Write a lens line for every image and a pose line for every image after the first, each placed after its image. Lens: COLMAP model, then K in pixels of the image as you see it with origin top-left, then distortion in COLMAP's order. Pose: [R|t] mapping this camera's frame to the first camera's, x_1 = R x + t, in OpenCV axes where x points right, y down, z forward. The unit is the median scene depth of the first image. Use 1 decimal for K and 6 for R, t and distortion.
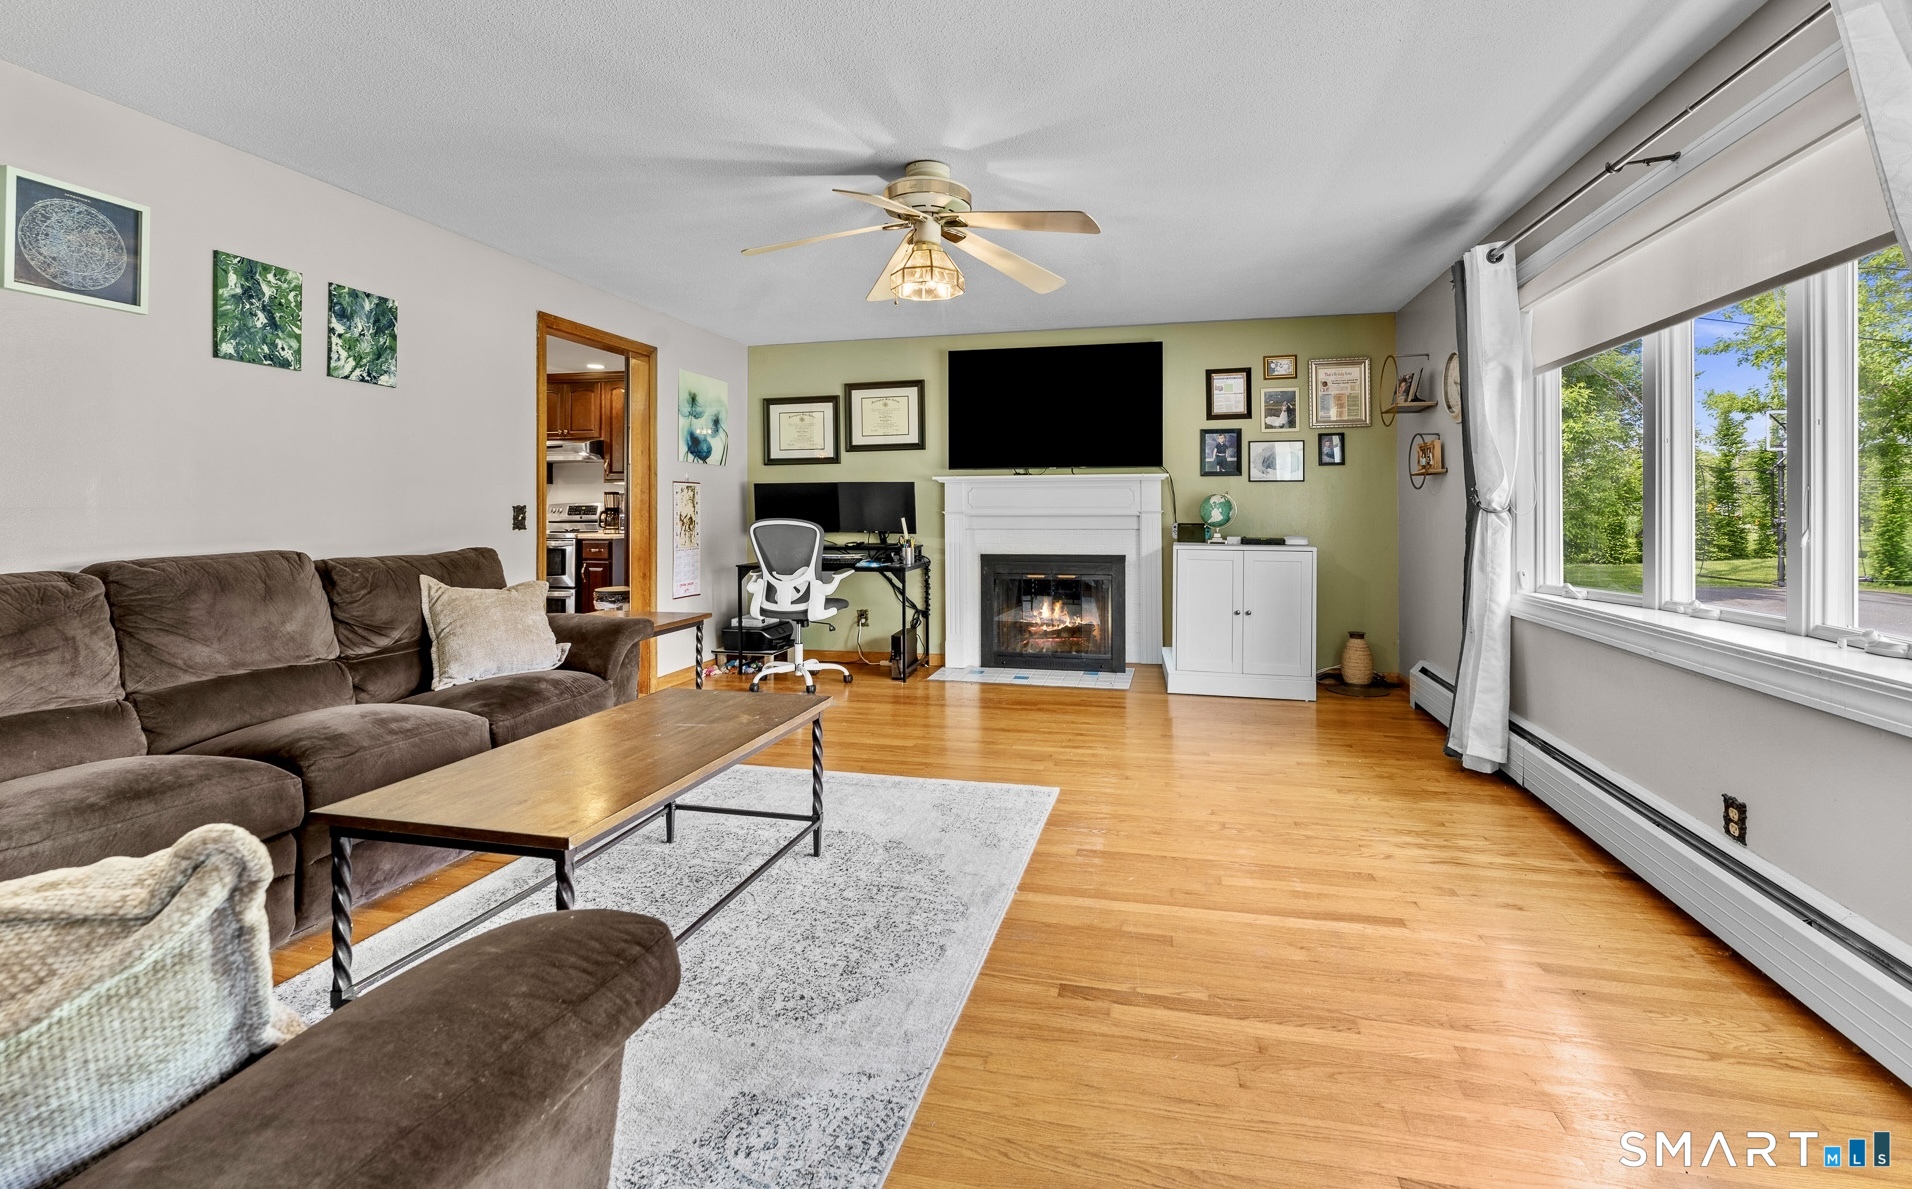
lens RADIAL K [[834.8, 0, 961.2], [0, 834.8, 506.2], [0, 0, 1]] dist [-0.000007, 0.000035]
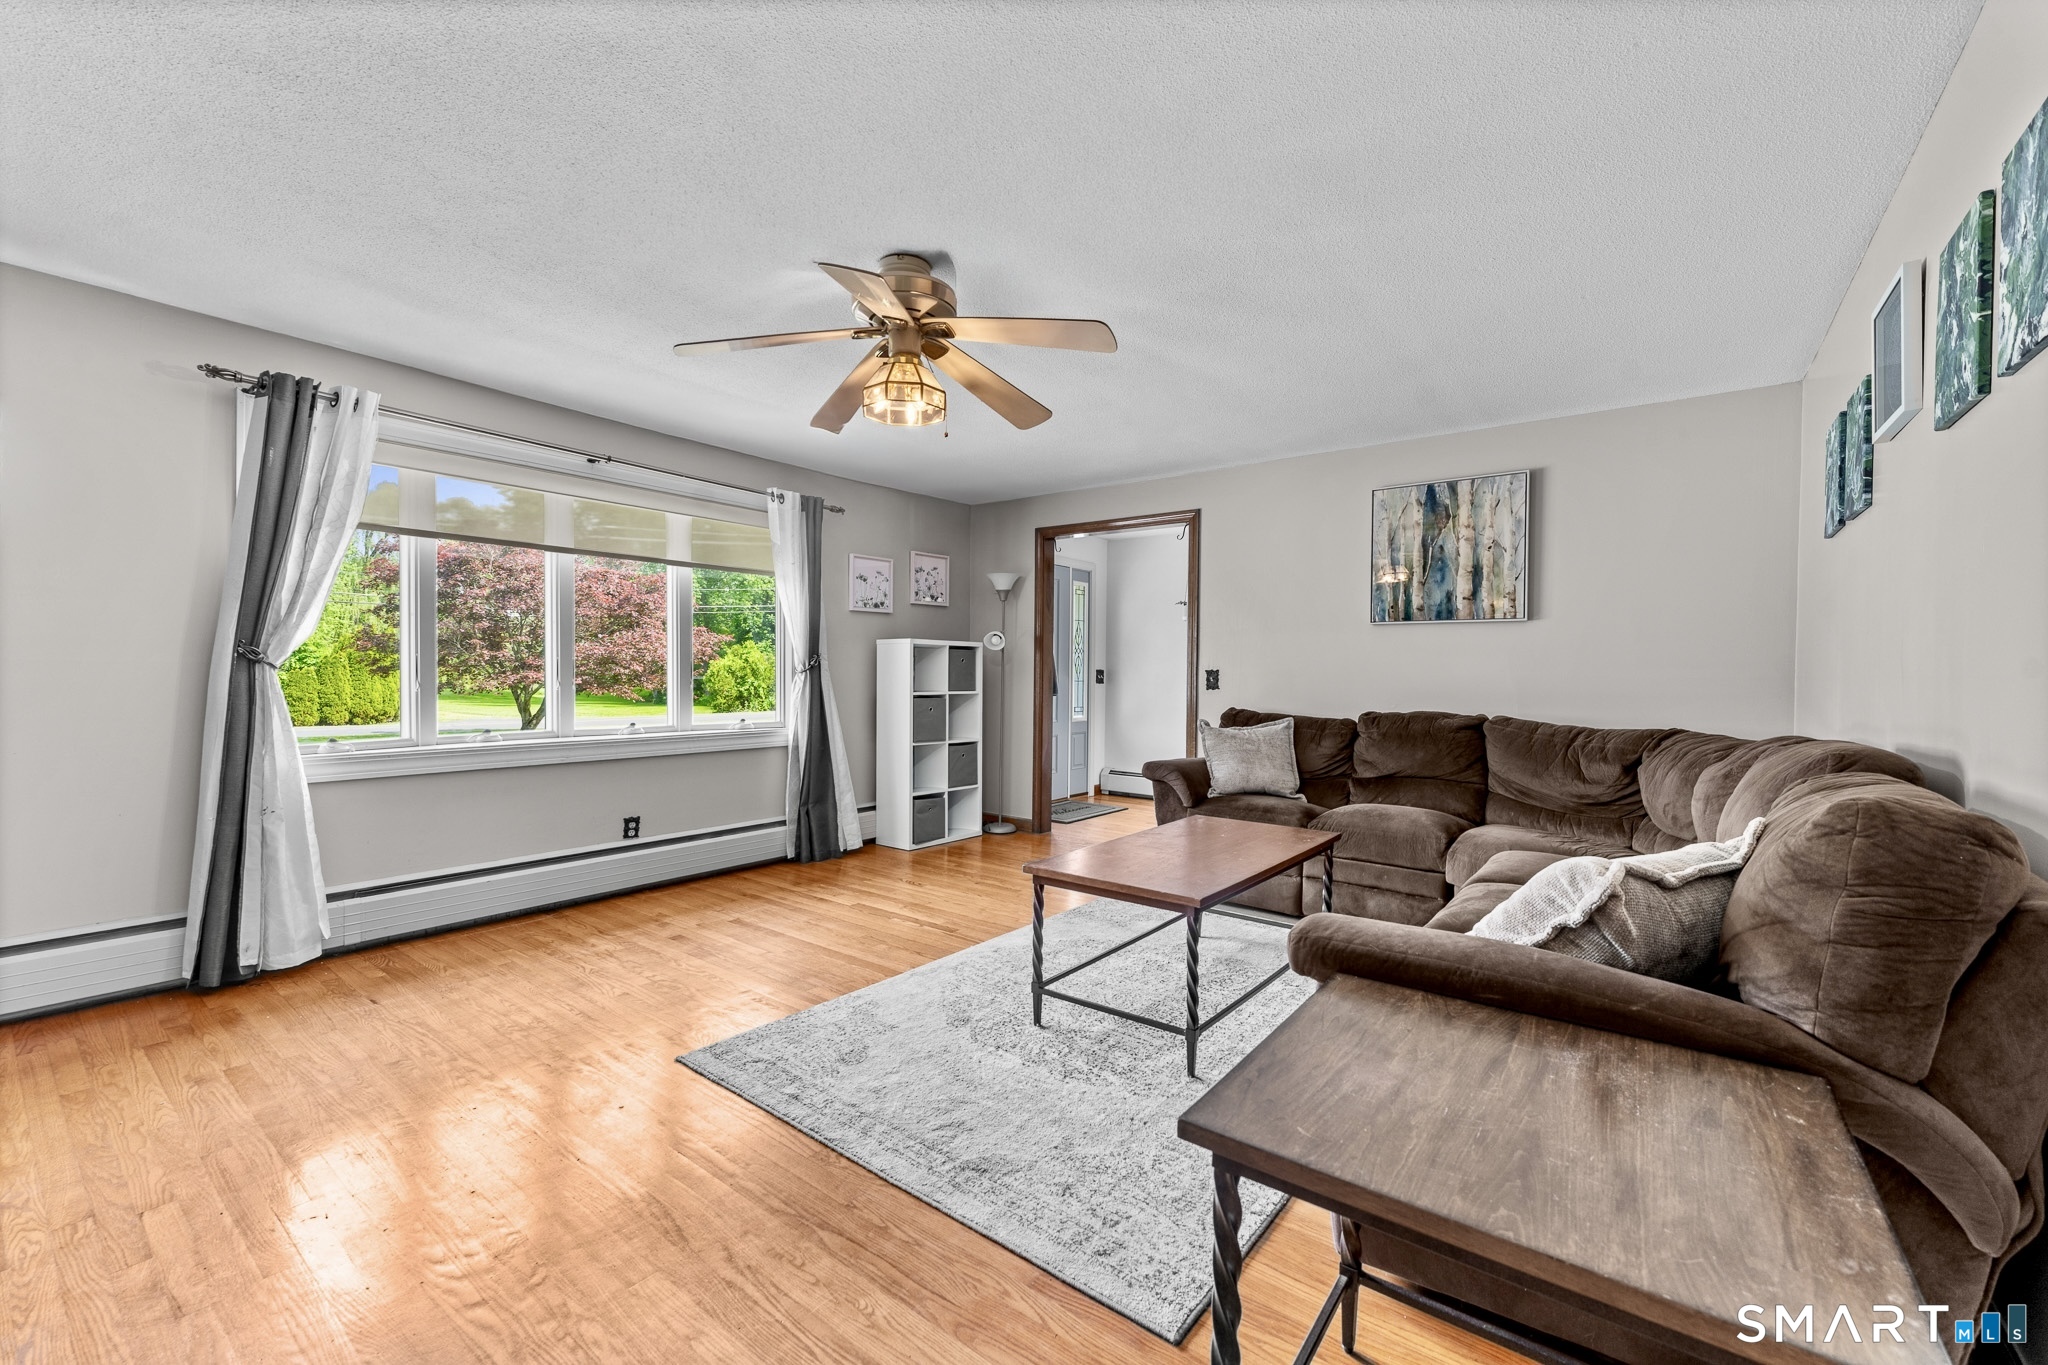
lens RADIAL K [[834.5, 0, 1017.2], [0, 834.5, 680.3], [0, 0, 1]] dist [0.001425, -0.000072]
pose [[-0.910785, -0.003879, 0.412863, -0.700247], [-0.001330, 0.999978, 0.006461, 0.016903], [-0.412879, 0.005336, -0.910770, 2.407907]]
